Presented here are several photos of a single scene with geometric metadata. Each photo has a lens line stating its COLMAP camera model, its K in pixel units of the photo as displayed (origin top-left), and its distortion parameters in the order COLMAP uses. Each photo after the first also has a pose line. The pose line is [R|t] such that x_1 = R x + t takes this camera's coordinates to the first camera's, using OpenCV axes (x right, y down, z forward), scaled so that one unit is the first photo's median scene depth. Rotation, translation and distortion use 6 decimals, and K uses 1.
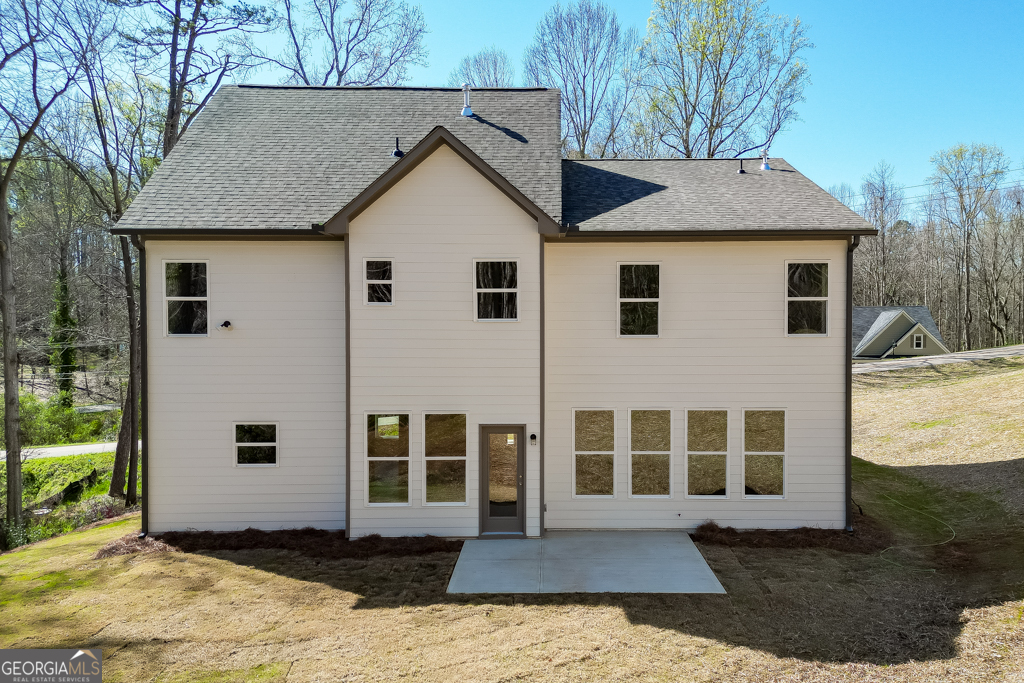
lens RADIAL K [[806.6, 0, 558.2], [0, 806.6, 352.4], [0, 0, 1]] dist [0.042917, -0.008949]
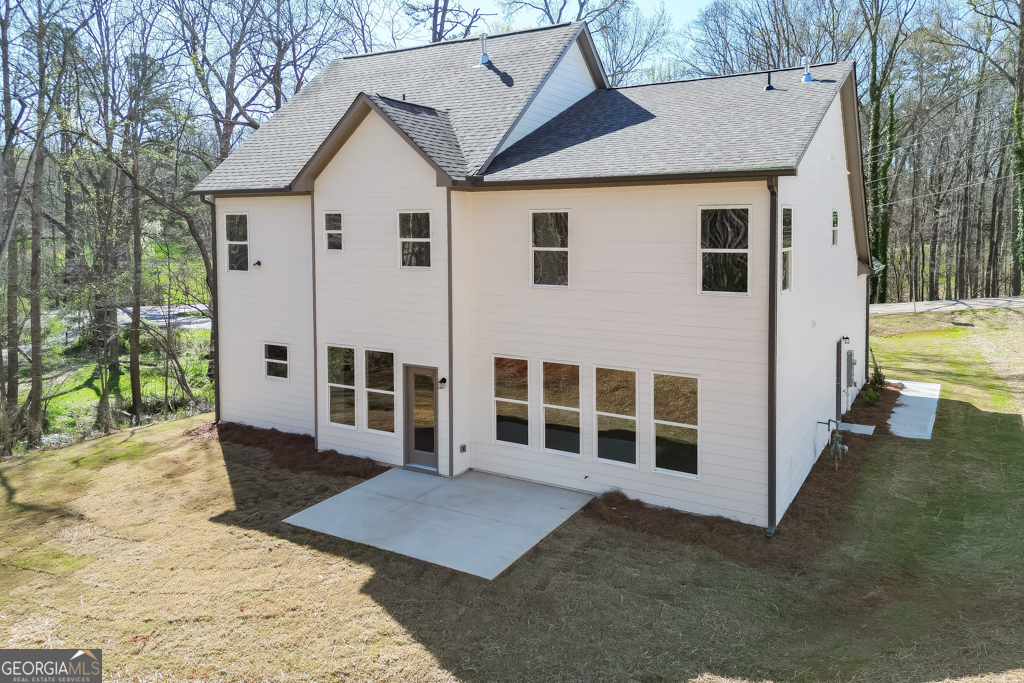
lens RADIAL K [[742.2, 0, 531.1], [0, 742.2, 260.8], [0, 0, 1]] dist [0.078000, -0.101432]
pose [[0.859211, 0.023633, -0.511076, 0.554125], [-0.009517, 0.999498, 0.030219, -0.079981], [0.511533, -0.021101, 0.859004, 0.232299]]
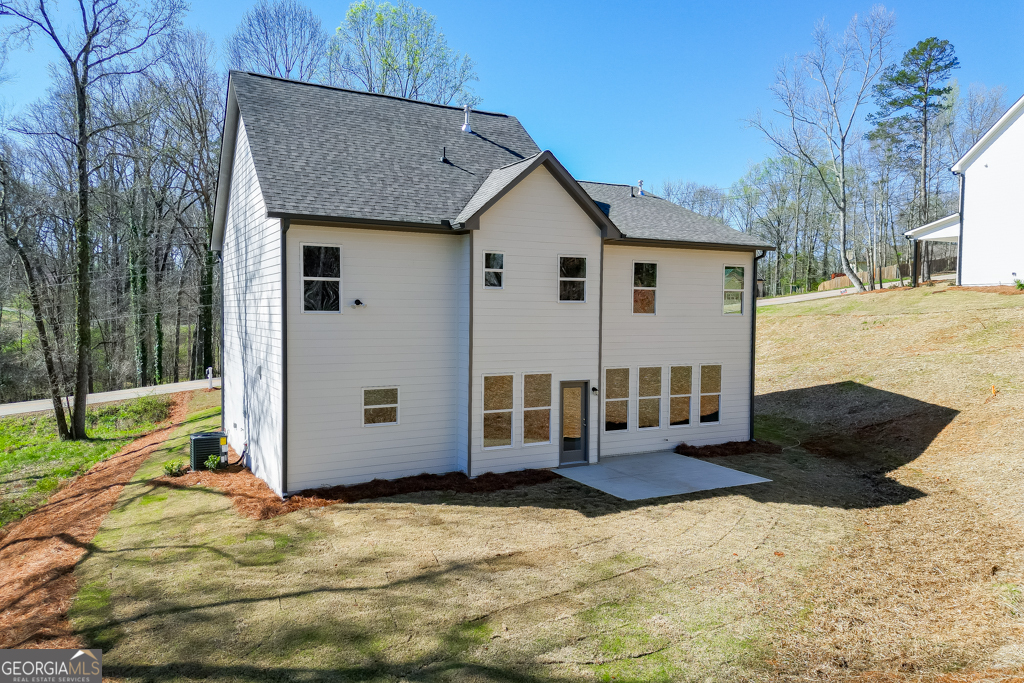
lens RADIAL K [[707.9, 0, 512.0], [0, 707.9, 341.5], [0, 0, 1]] dist [0.093442, -0.085420]
pose [[0.886510, -0.013621, 0.462510, -0.695983], [0.003662, 0.999742, 0.022424, -0.001625], [-0.462696, -0.018186, 0.886331, 0.016727]]
